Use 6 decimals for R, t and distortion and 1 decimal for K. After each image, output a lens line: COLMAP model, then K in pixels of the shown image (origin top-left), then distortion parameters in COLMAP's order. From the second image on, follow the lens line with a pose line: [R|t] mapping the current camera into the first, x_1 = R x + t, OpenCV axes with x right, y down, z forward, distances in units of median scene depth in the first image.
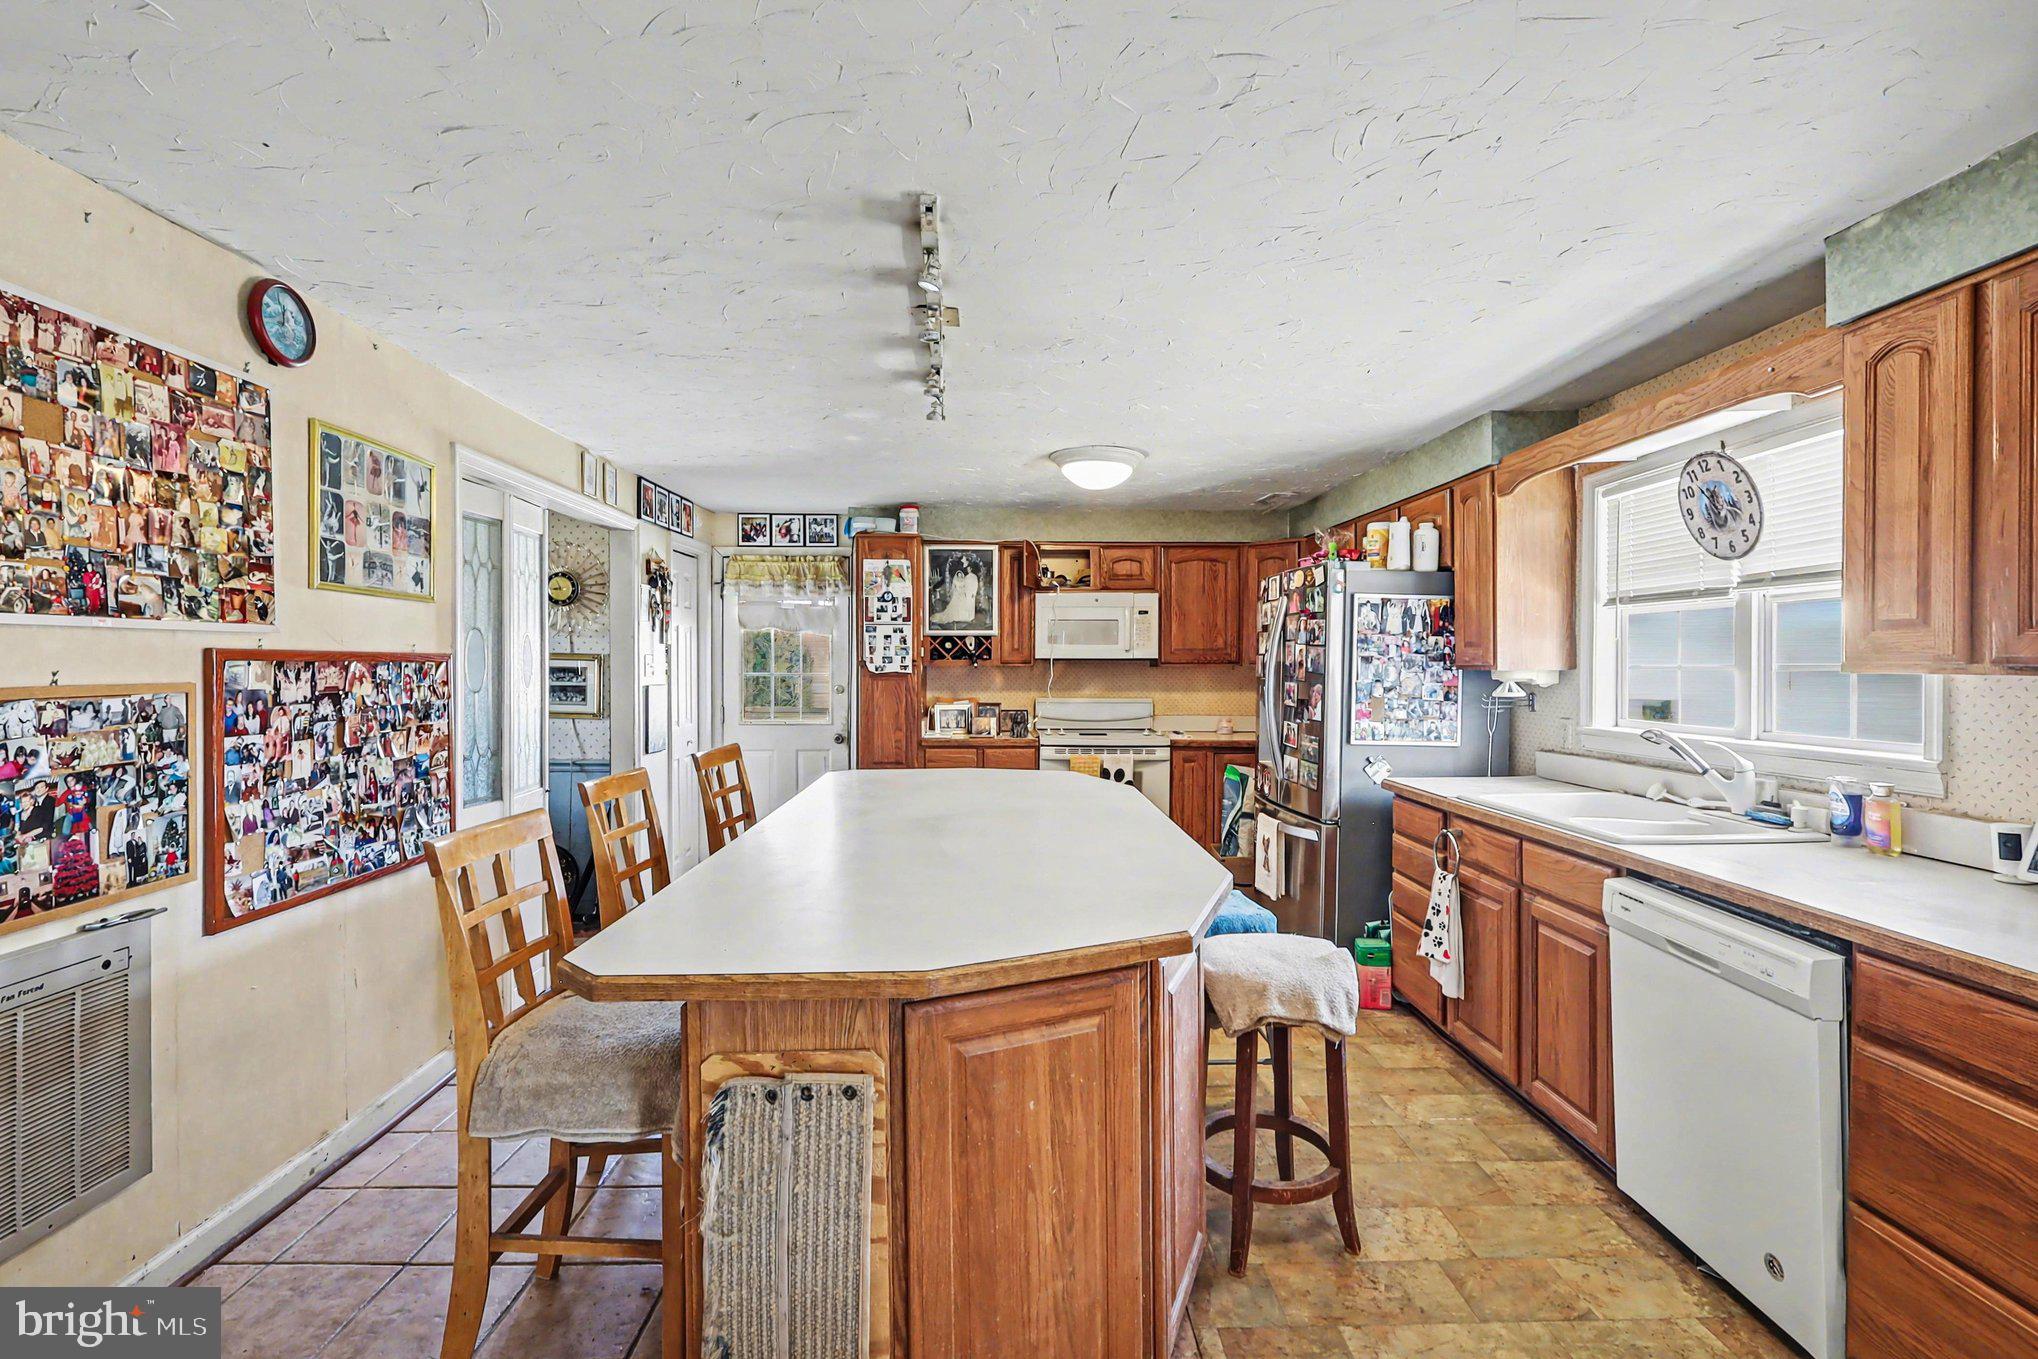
lens RADIAL K [[945.6, 0, 1031.4], [0, 945.6, 662.7], [0, 0, 1]] dist [-0.008520, 0.000942]
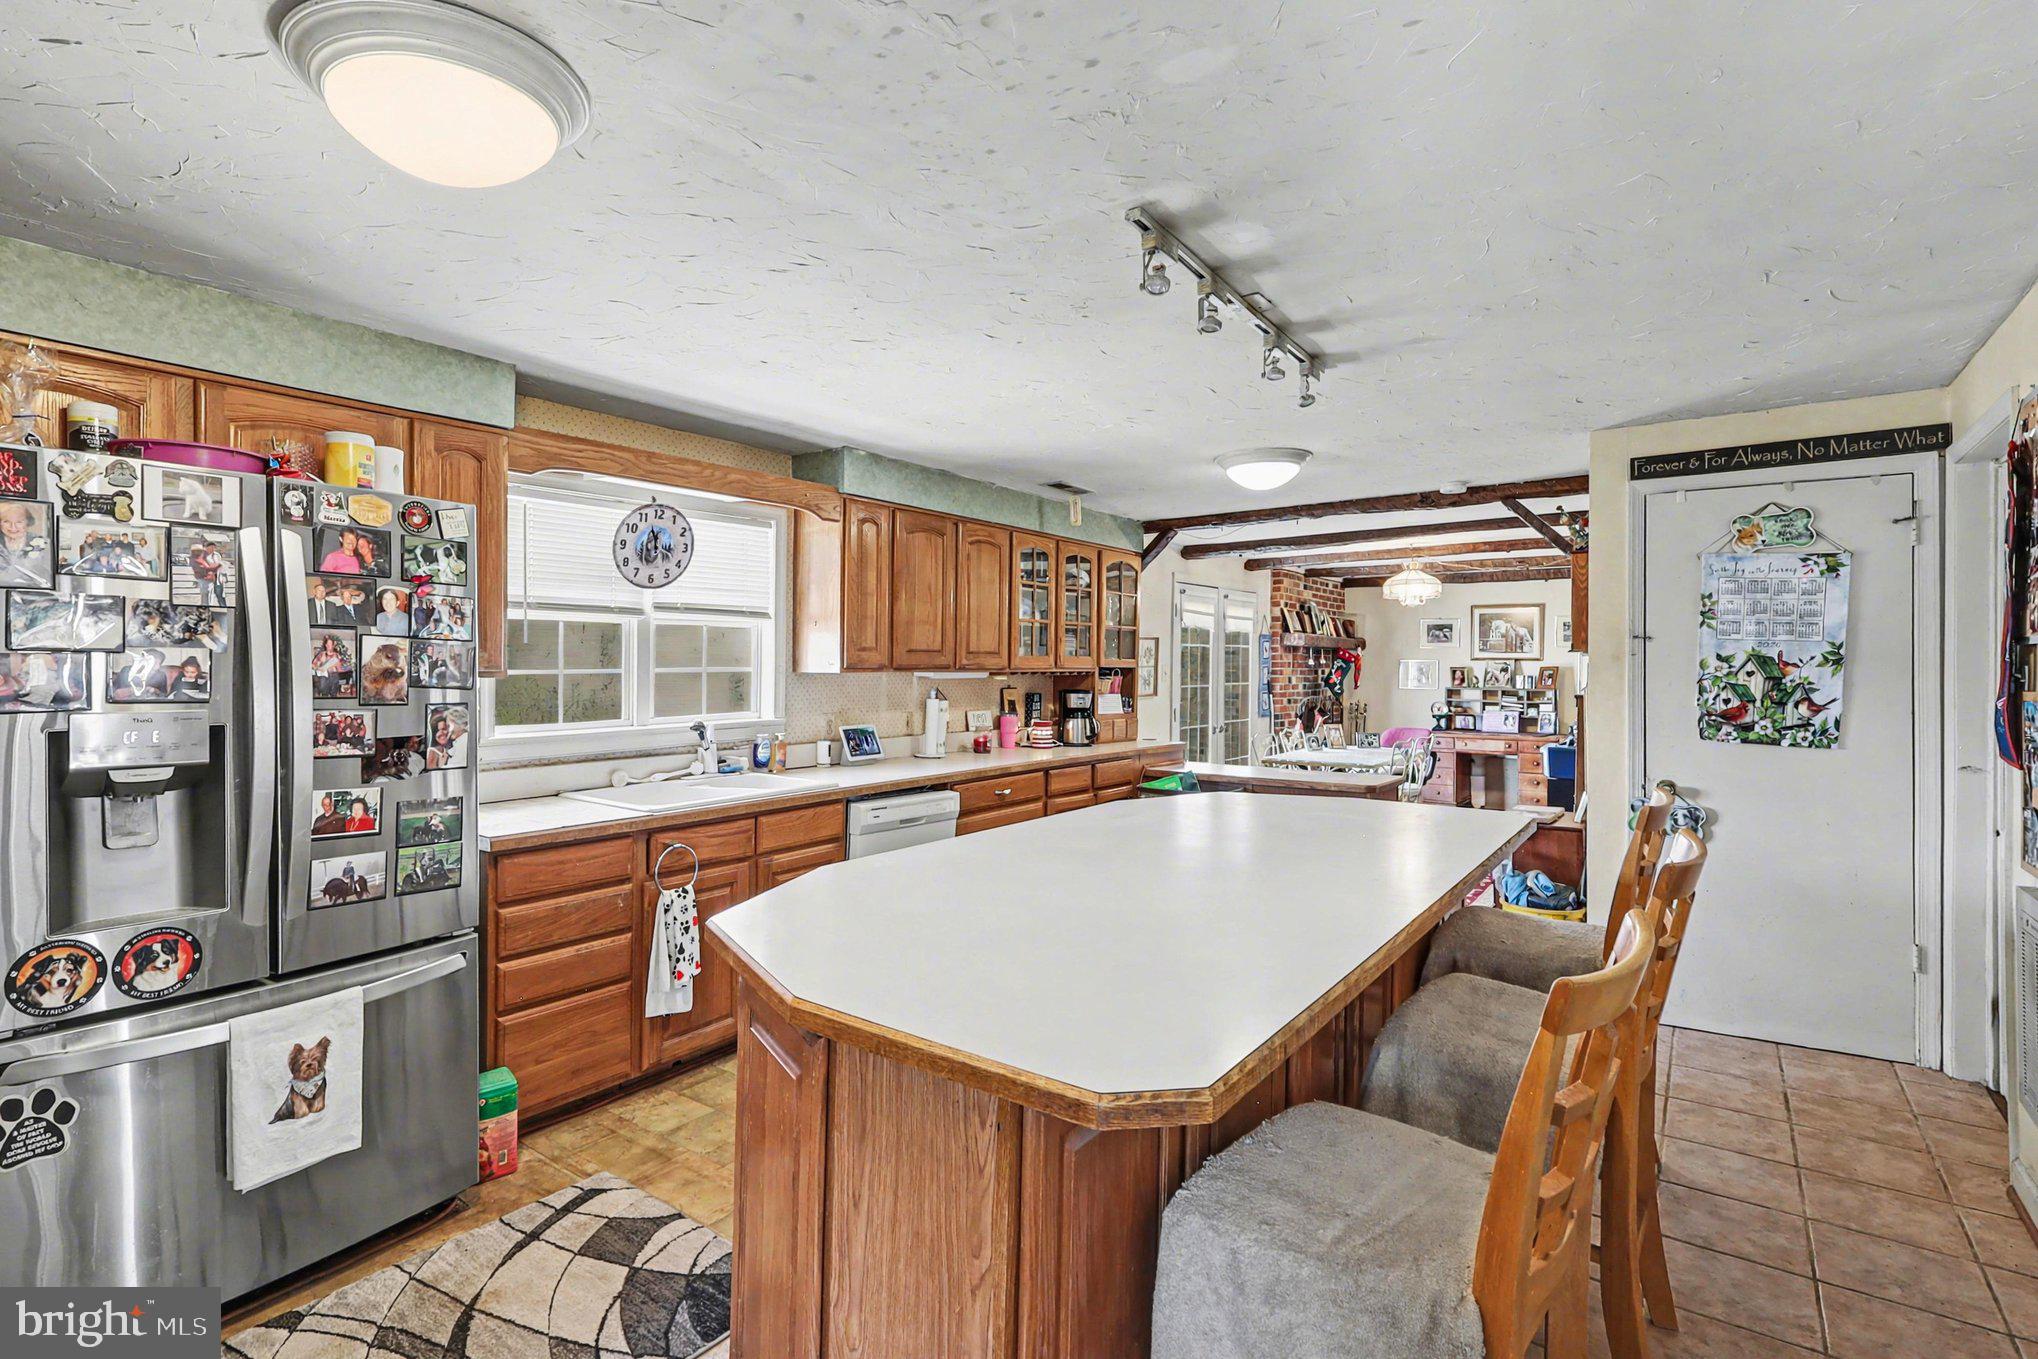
lens RADIAL K [[945.6, 0, 1000.4], [0, 945.6, 669.3], [0, 0, 1]] dist [-0.008520, 0.000942]
pose [[-0.766022, -0.005590, 0.642790, -0.487644], [-0.001508, 0.999975, 0.006898, -0.007024], [-0.642812, 0.004314, -0.766011, 1.743173]]
